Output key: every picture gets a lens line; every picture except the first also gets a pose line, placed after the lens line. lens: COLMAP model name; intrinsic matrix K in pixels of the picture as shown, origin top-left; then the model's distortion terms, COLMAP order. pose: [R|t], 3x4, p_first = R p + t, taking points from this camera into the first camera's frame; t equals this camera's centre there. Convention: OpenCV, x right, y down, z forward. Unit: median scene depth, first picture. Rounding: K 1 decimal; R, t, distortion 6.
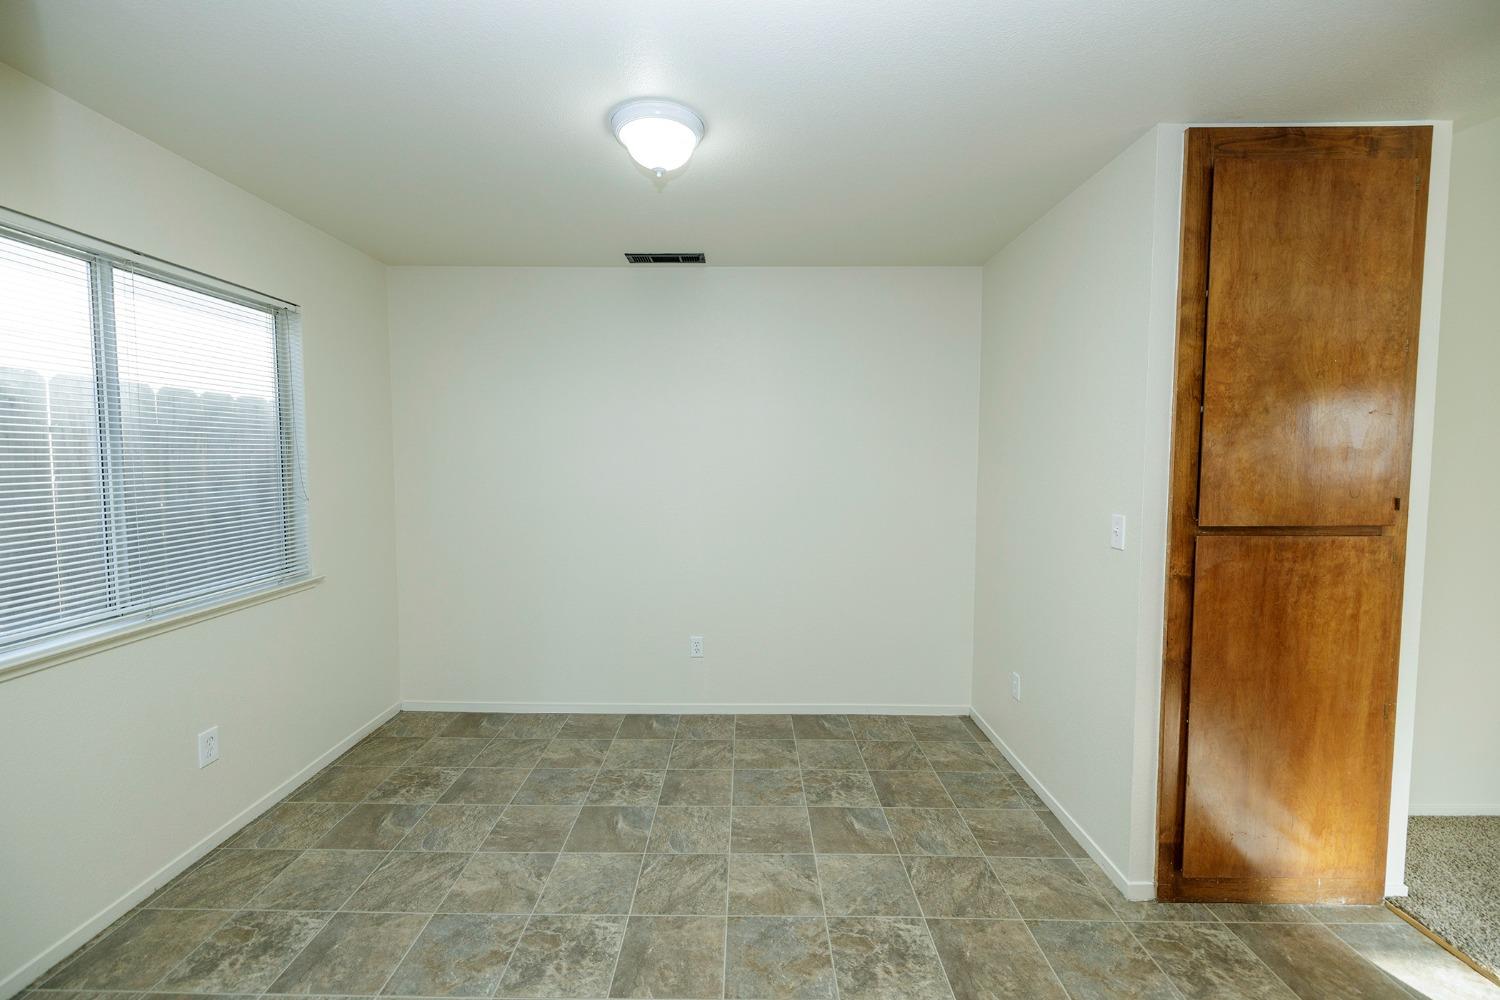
lens RADIAL K [[627.4, 0, 737.9], [0, 627.4, 490.9], [0, 0, 1]] dist [-0.000421, -0.000124]
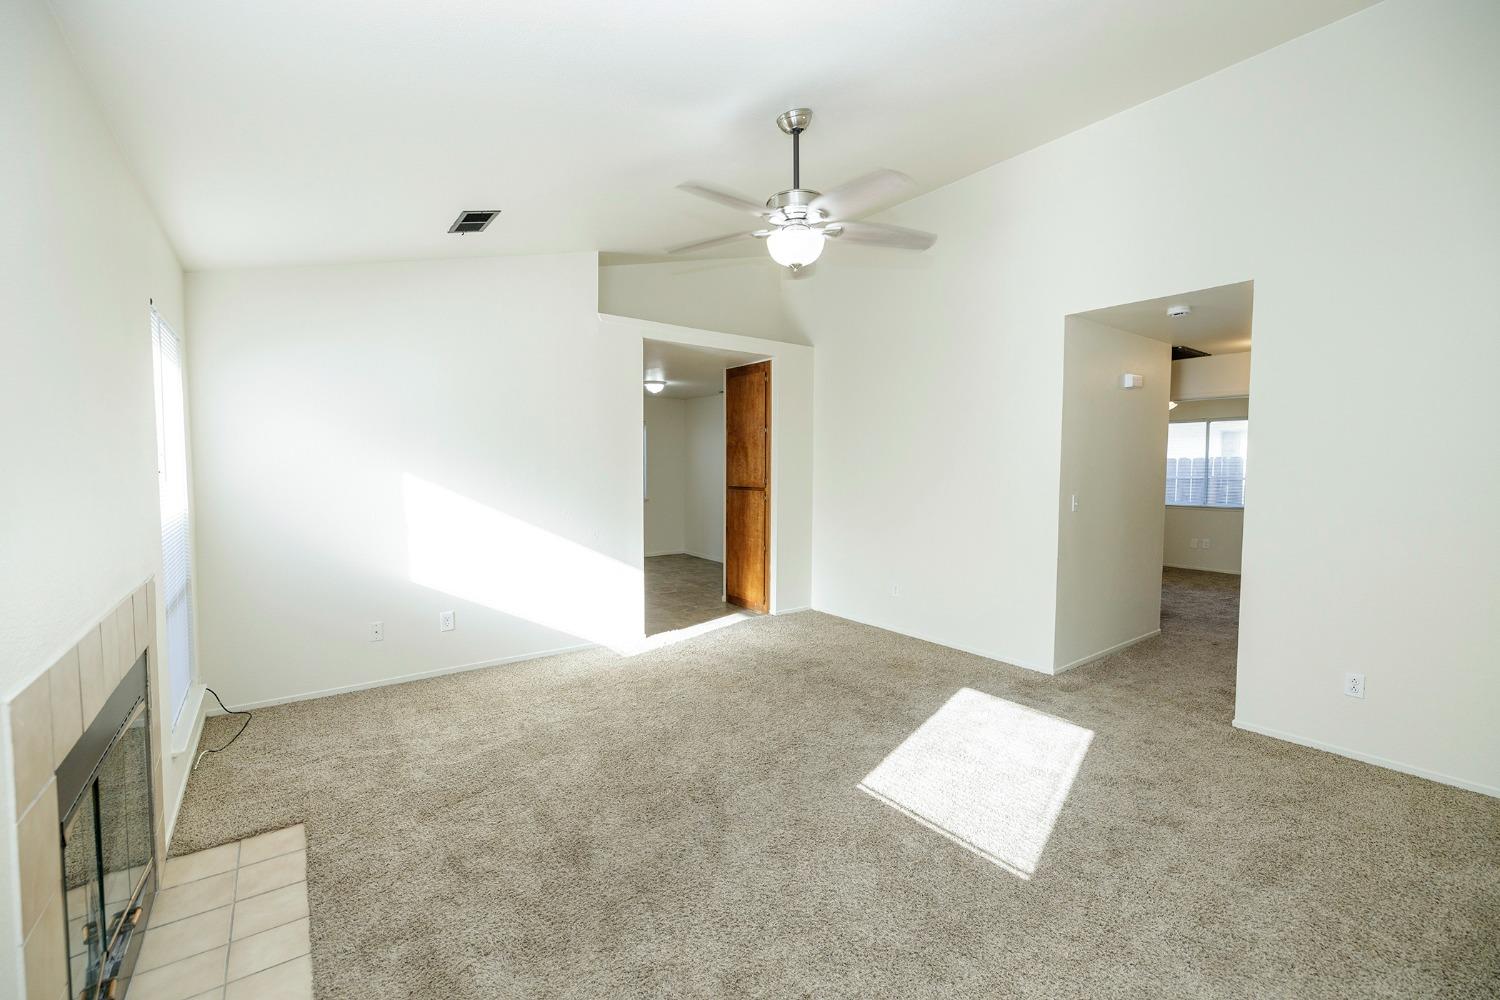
lens RADIAL K [[627.4, 0, 739.1], [0, 627.4, 496.9], [0, 0, 1]] dist [-0.000421, -0.000124]
pose [[0.599909, 0.045906, -0.798750, 3.001665], [-0.050816, 0.998523, 0.019222, 0.041333], [0.798453, 0.029058, 0.601356, -0.836682]]
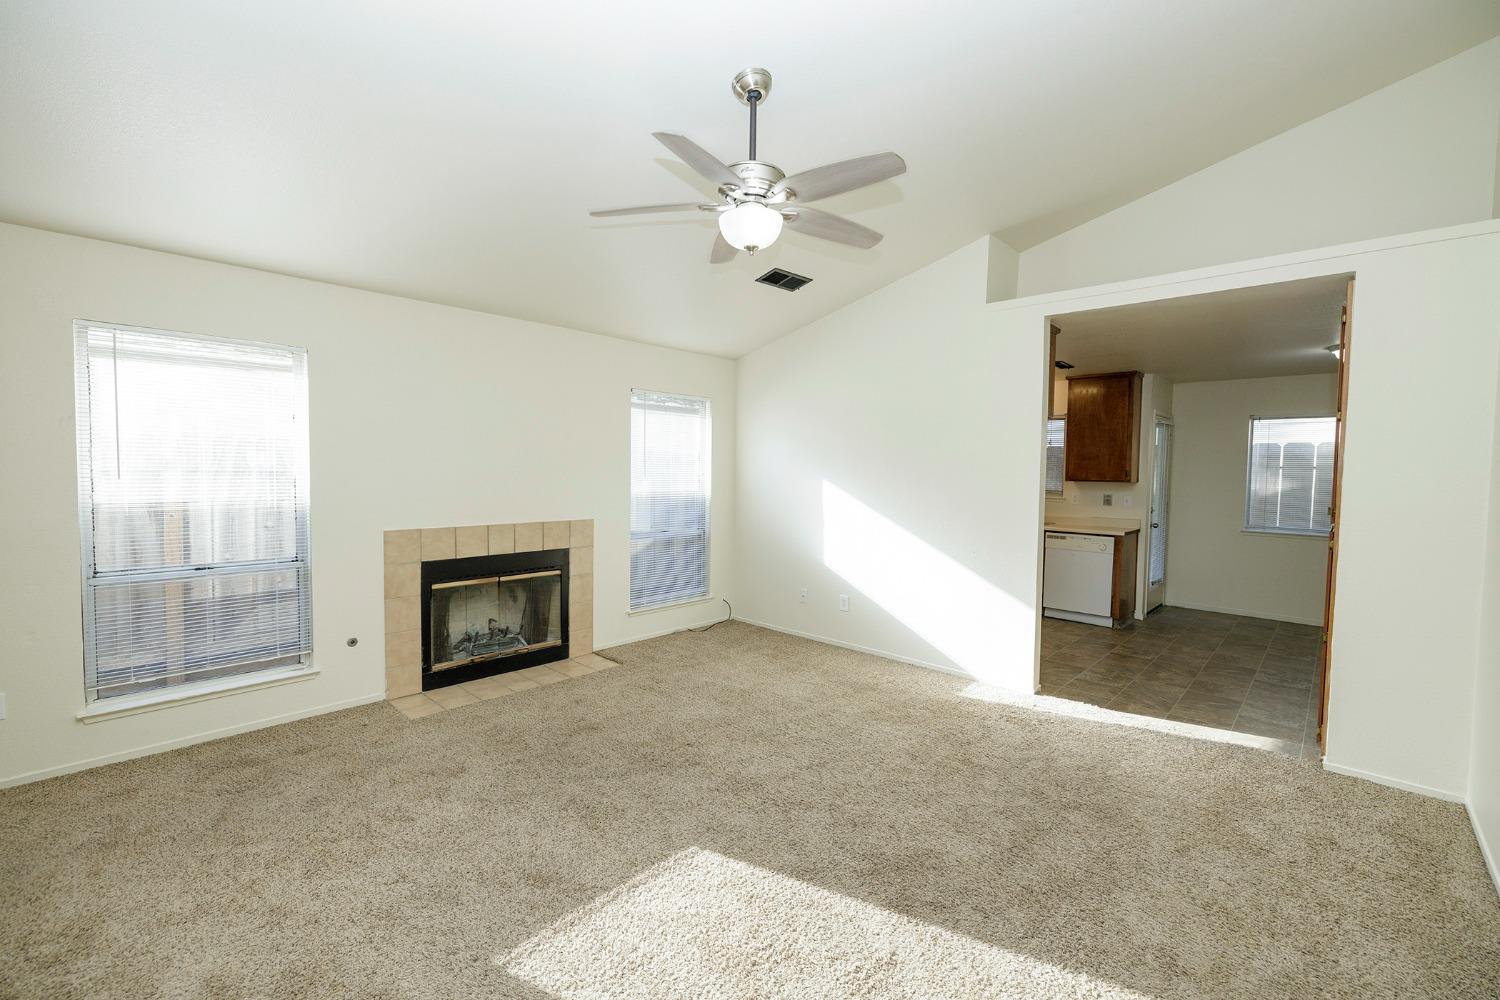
lens RADIAL K [[627.4, 0, 741.2], [0, 627.4, 496.9], [0, 0, 1]] dist [-0.000421, -0.000124]
pose [[-0.682058, 0.022291, -0.730958, 2.879859], [-0.058597, 0.994656, 0.085009, -0.055933], [0.728947, 0.100814, -0.677106, 0.852329]]
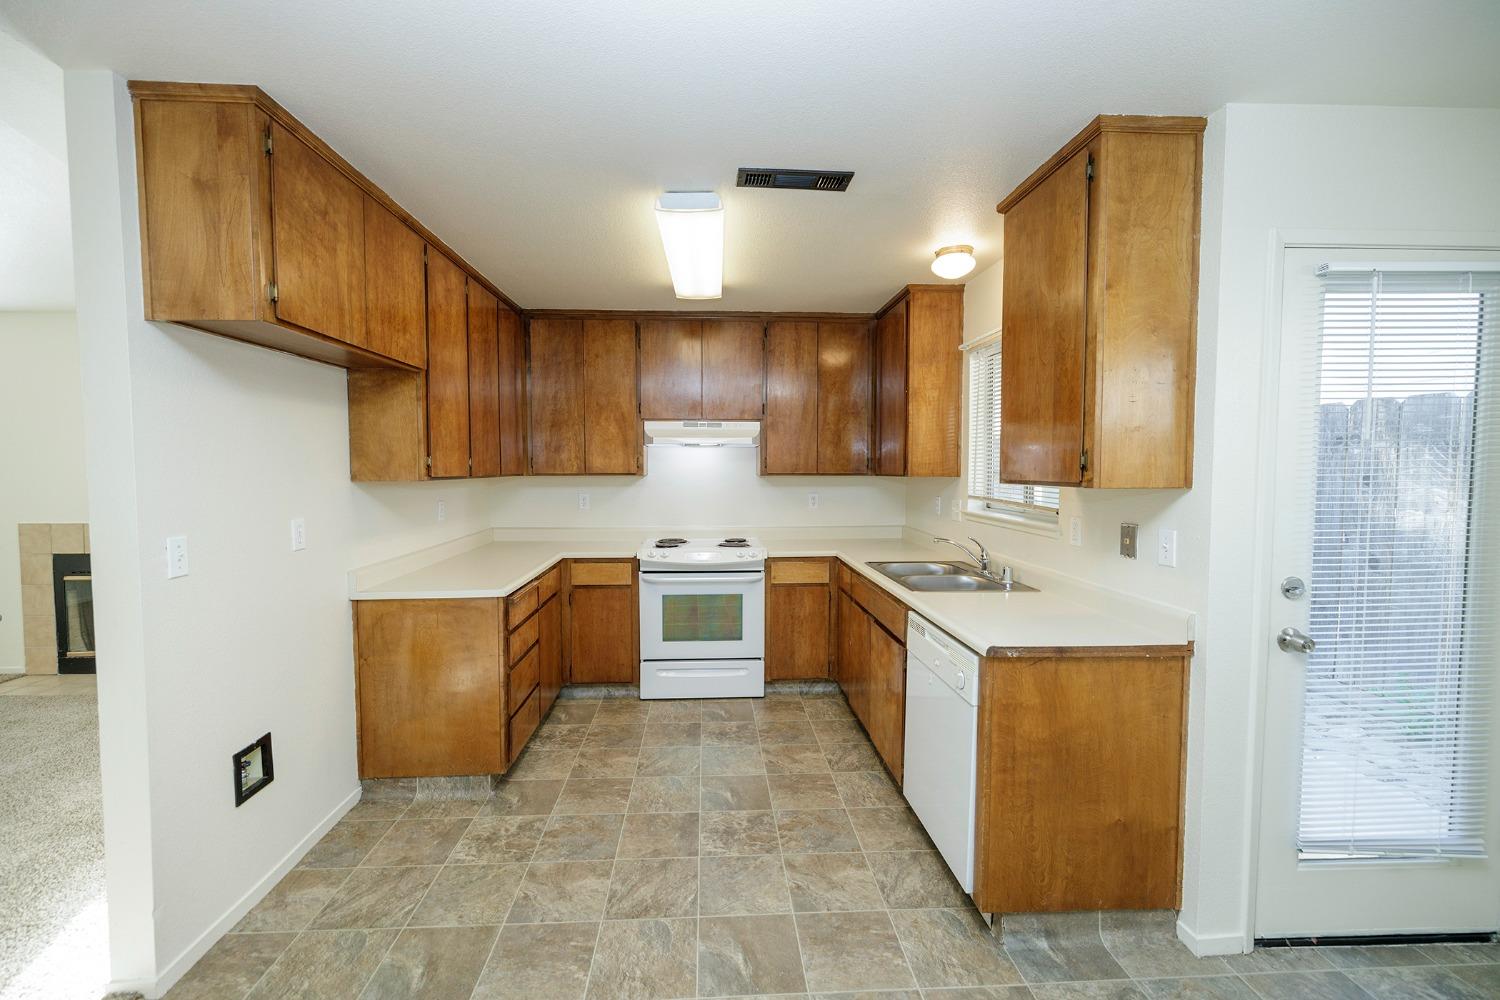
lens RADIAL K [[627.4, 0, 757.6], [0, 627.4, 498.5], [0, 0, 1]] dist [-0.000421, -0.000124]
pose [[-0.997402, 0.001272, -0.072032, 0.219388], [-0.006740, 0.993811, 0.110881, -0.062881], [0.071727, 0.111078, -0.991220, 1.038401]]
